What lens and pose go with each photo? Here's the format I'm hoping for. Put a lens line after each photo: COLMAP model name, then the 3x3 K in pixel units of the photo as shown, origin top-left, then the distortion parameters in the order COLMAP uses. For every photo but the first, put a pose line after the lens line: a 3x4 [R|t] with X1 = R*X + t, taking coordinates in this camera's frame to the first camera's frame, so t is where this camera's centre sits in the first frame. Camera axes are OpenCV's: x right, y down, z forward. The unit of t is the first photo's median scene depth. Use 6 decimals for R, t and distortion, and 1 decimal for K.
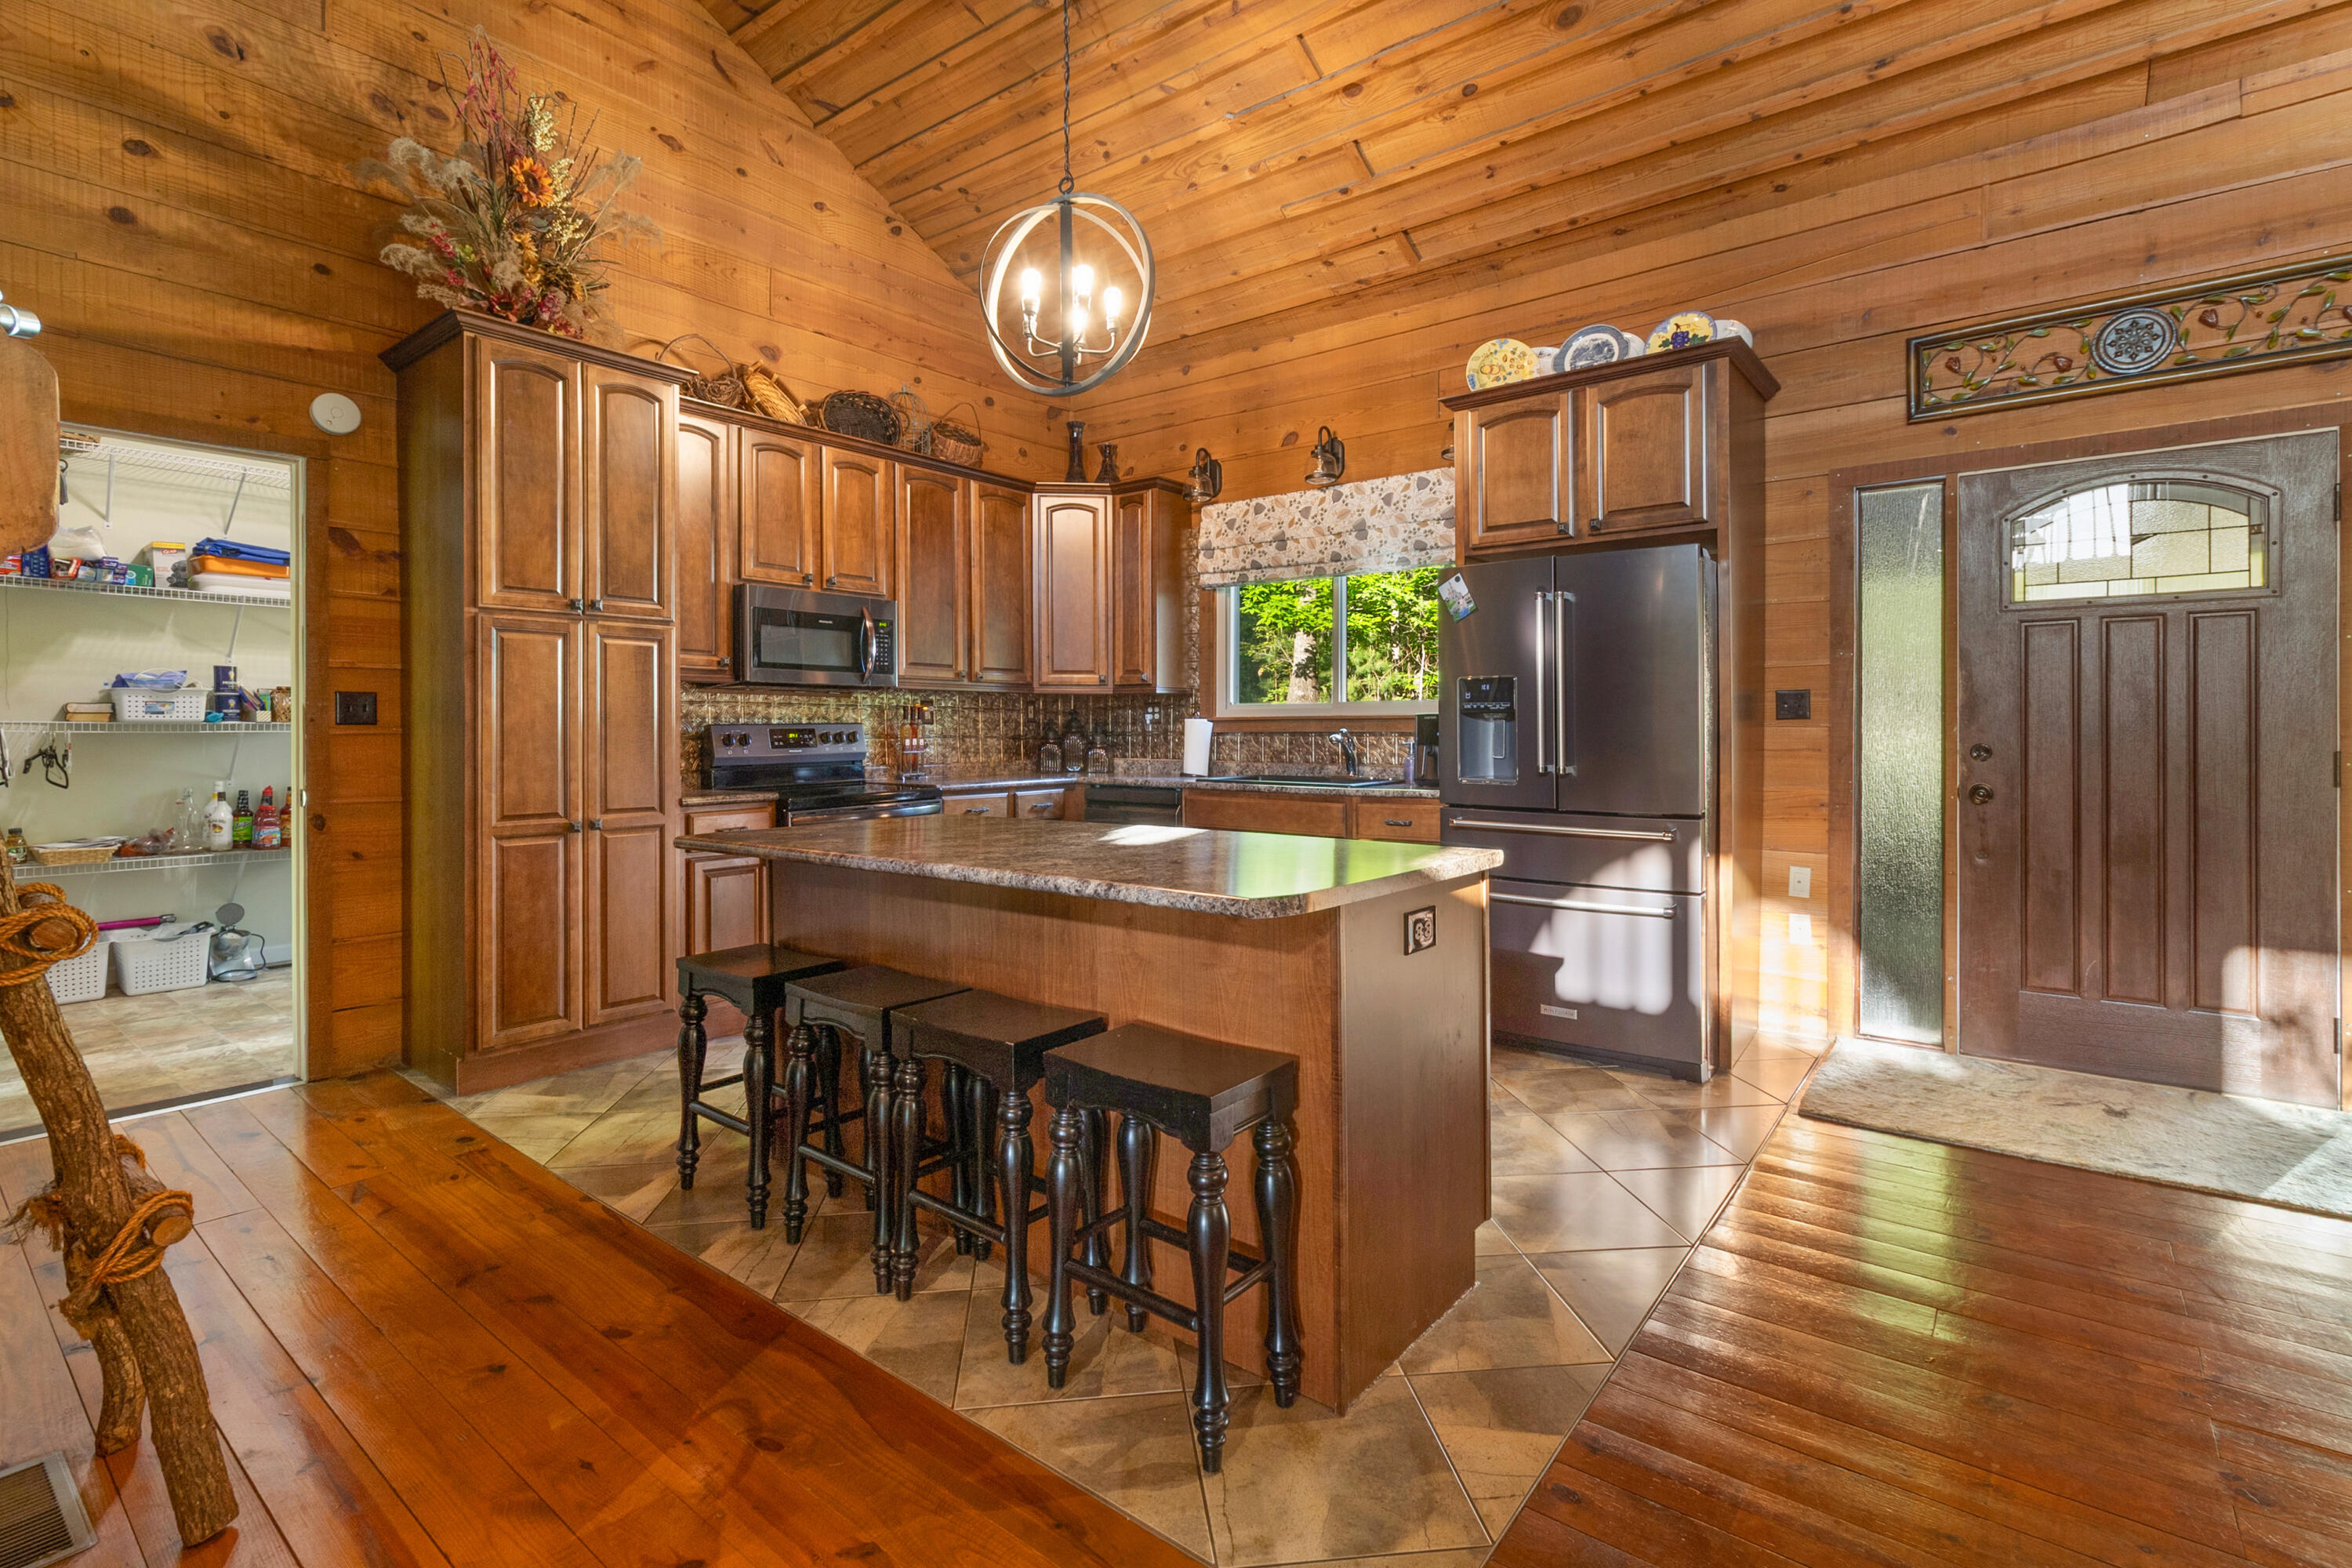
lens RADIAL K [[1084.2, 0, 1184.8], [0, 1084.2, 728.4], [0, 0, 1]] dist [0.012929, 0.000142]
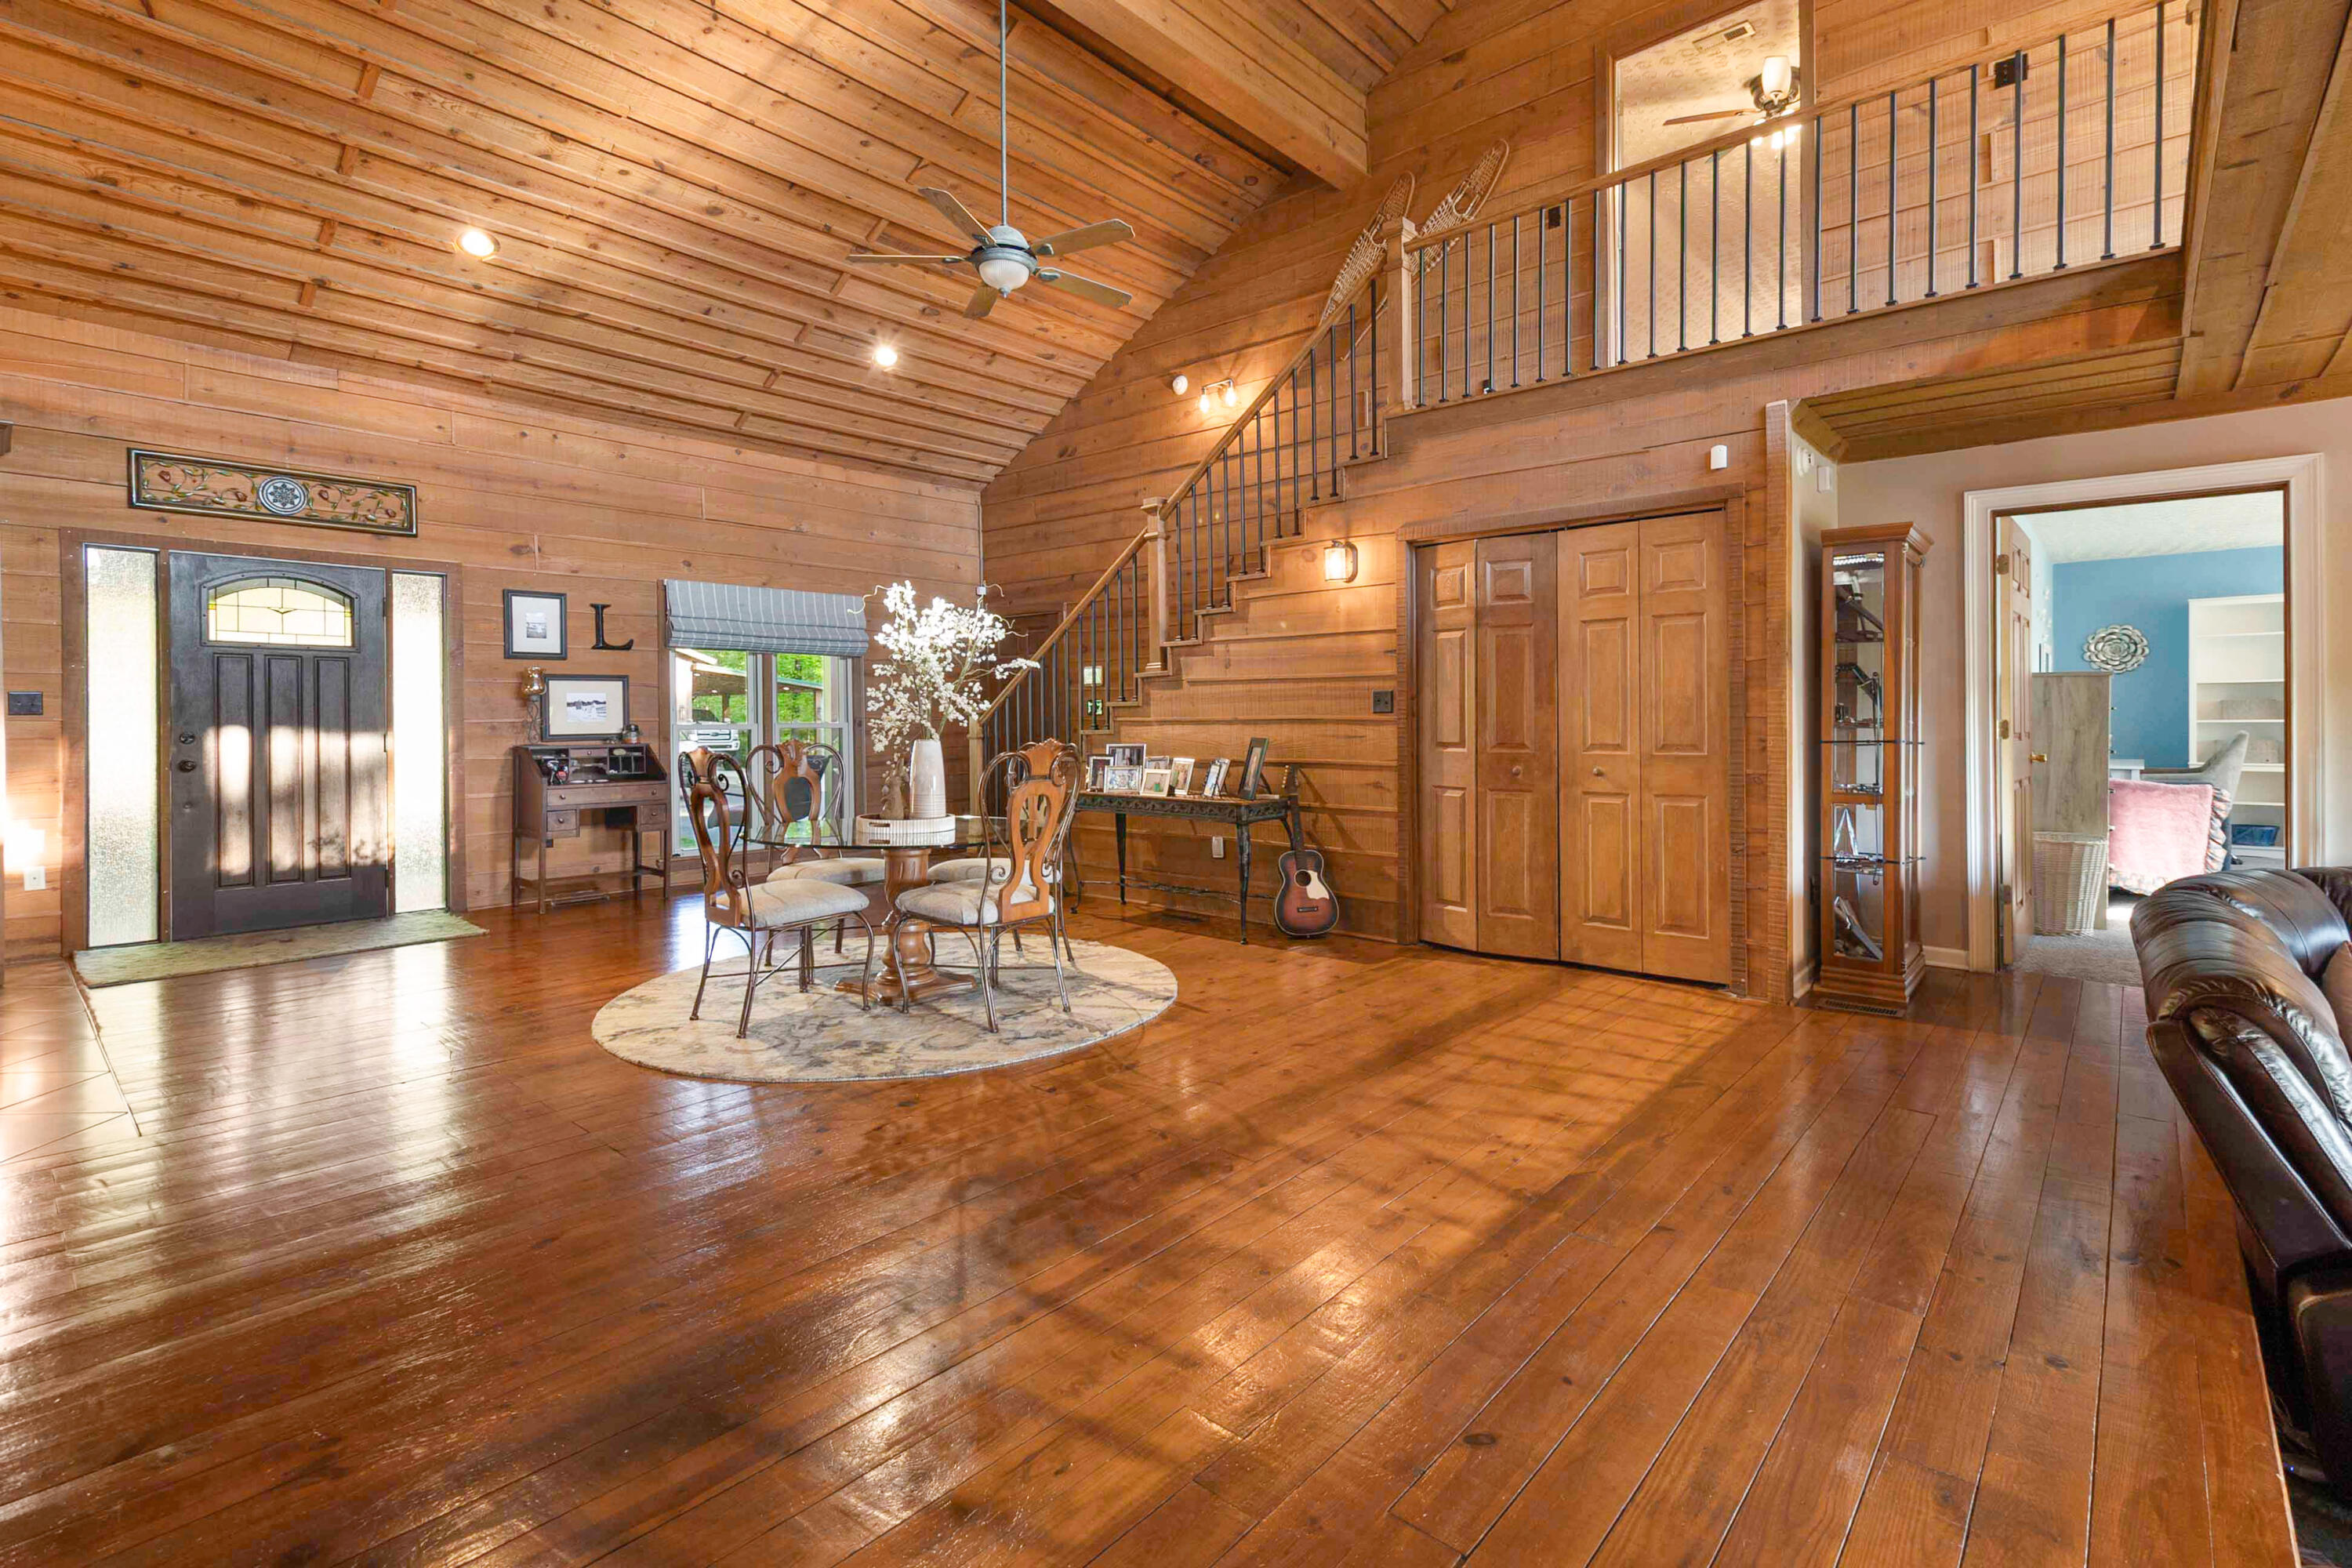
lens RADIAL K [[1084.2, 0, 1184.8], [0, 1084.2, 728.4], [0, 0, 1]] dist [0.012929, 0.000142]
pose [[0.053170, -0.008251, 0.998551, -0.576568], [0.005088, 0.999955, 0.007991, 0.002609], [-0.998572, 0.004656, 0.053210, -0.369986]]
